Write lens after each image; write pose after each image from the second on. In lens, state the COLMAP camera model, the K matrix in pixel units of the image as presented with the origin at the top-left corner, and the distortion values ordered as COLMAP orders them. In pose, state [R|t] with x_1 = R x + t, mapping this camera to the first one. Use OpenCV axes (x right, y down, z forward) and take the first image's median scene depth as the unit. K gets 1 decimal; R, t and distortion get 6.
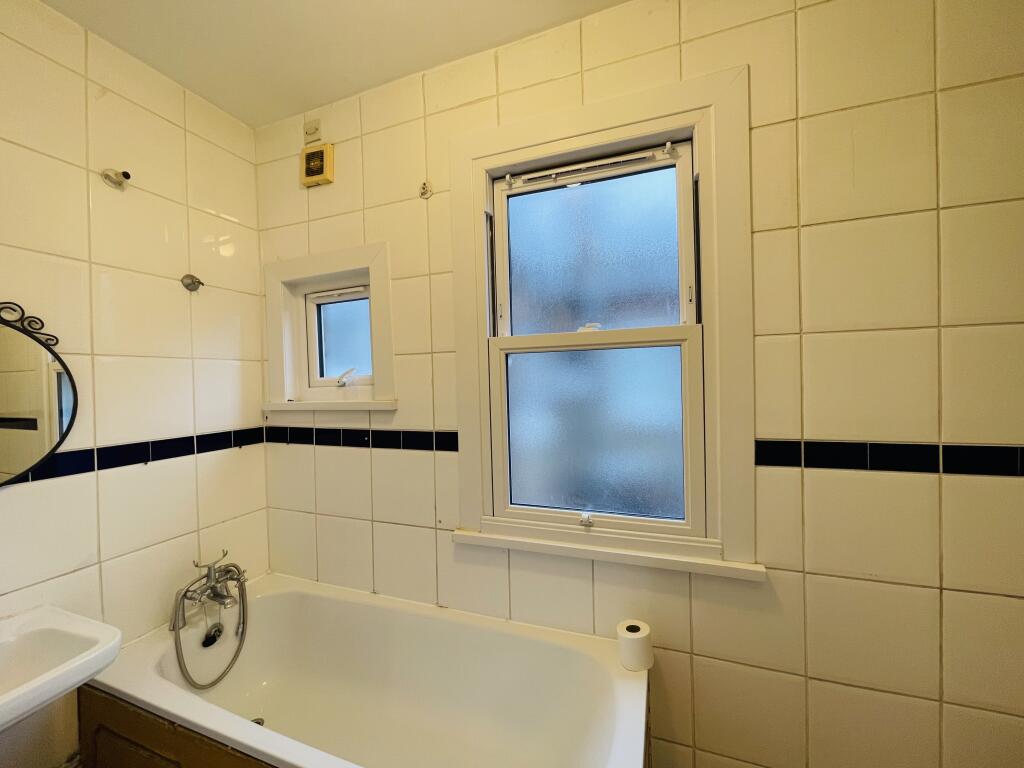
lens RADIAL K [[409.0, 0, 507.6], [0, 409.0, 384.0], [0, 0, 1]] dist [0.001125, 0.000287]
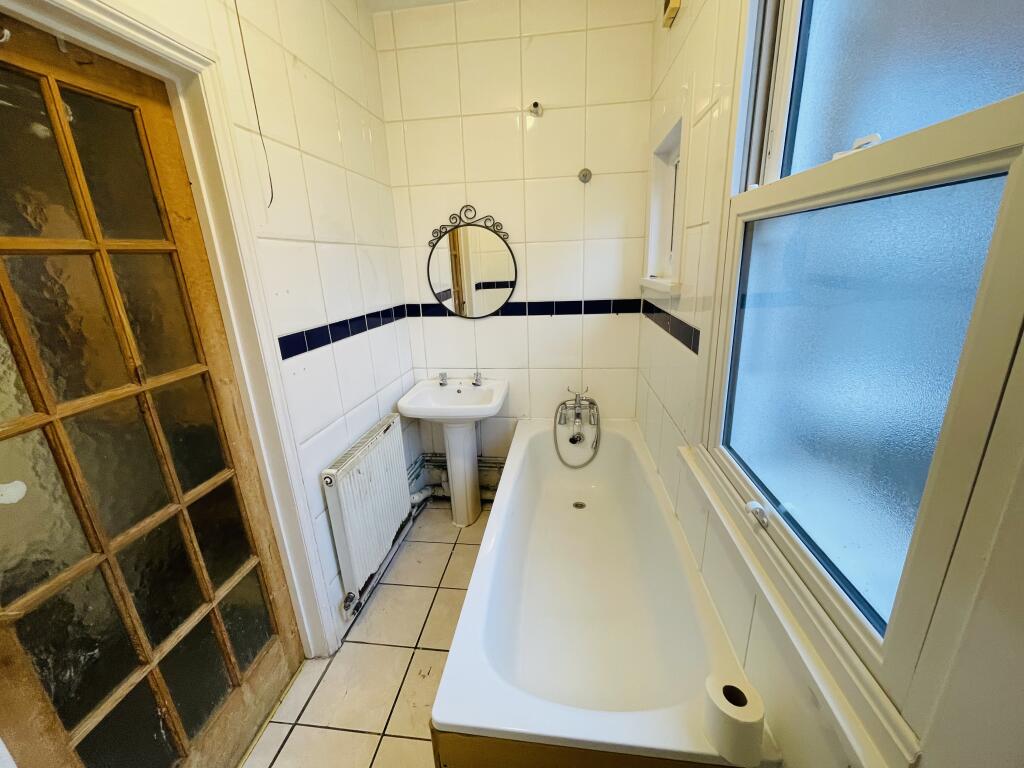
lens RADIAL K [[409.0, 0, 510.8], [0, 409.0, 382.8], [0, 0, 1]] dist [0.001125, 0.000287]
pose [[0.231424, 0.294609, -0.927172, 0.553546], [0.021892, 0.951226, 0.307717, -0.038851], [0.972607, -0.091511, 0.213687, 0.489515]]
